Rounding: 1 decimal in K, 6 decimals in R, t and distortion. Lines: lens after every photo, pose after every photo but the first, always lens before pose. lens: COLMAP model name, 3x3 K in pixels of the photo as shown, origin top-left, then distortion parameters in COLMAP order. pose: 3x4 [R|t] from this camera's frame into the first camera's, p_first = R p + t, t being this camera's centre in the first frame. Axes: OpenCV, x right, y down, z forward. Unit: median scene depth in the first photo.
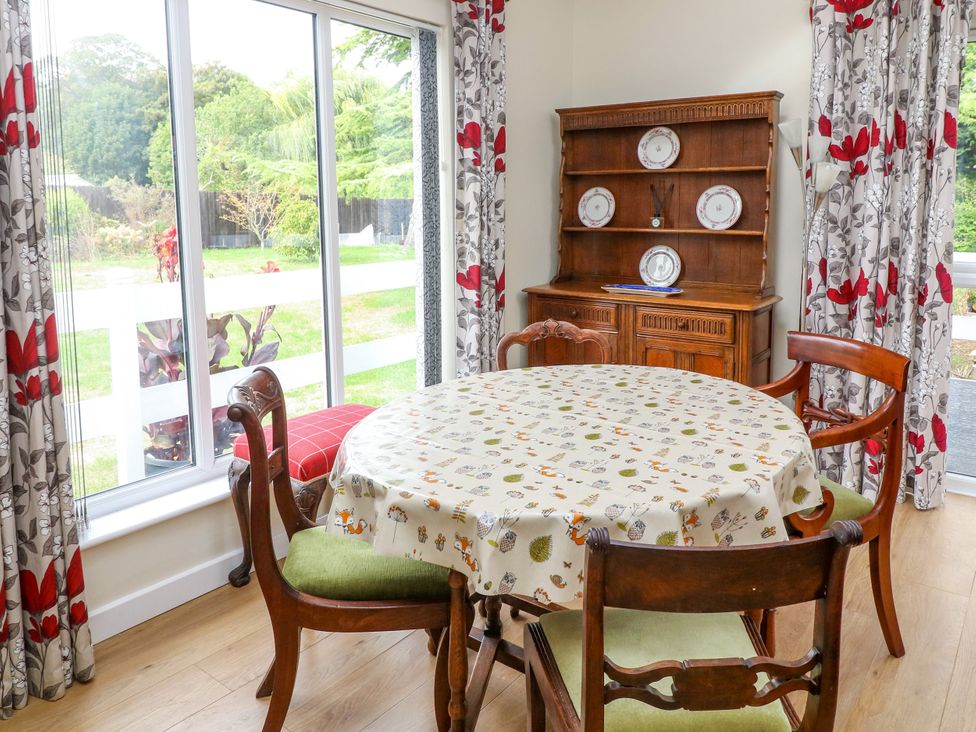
lens RADIAL K [[724.7, 0, 514.4], [0, 724.7, 271.8], [0, 0, 1]] dist [-0.003843, -0.007518]
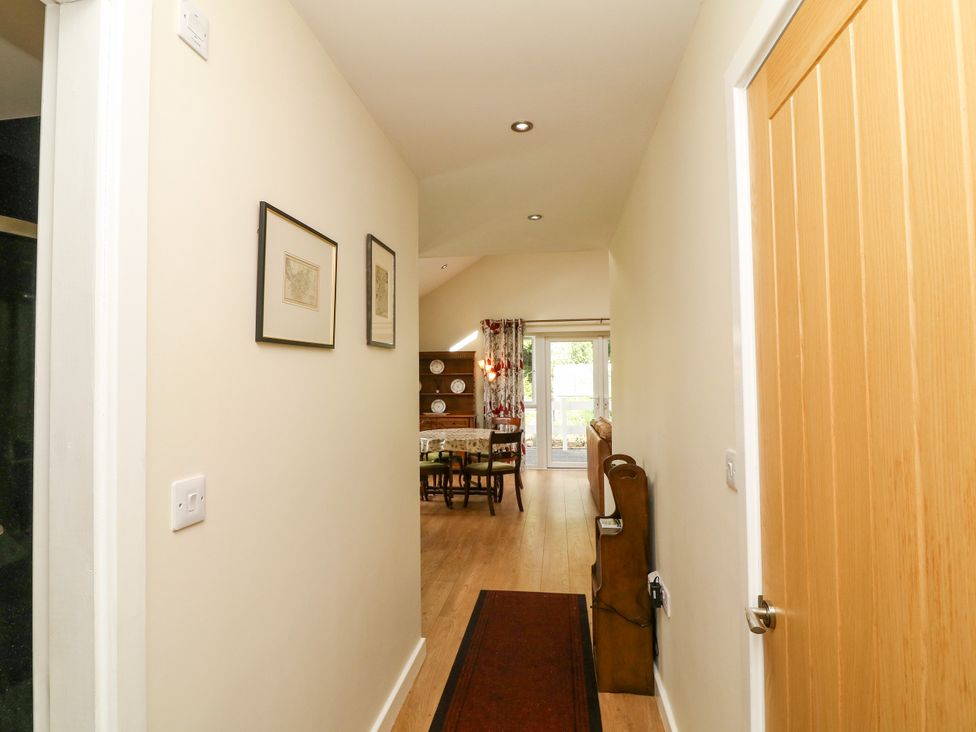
lens RADIAL K [[495.0, 0, 491.8], [0, 495.0, 355.3], [0, 0, 1]] dist [-0.001666, -0.015253]
pose [[0.870089, 0.022764, 0.492369, -0.711843], [0.051556, 0.989250, -0.136843, 0.086975], [-0.490191, 0.144450, 0.859562, -1.016867]]
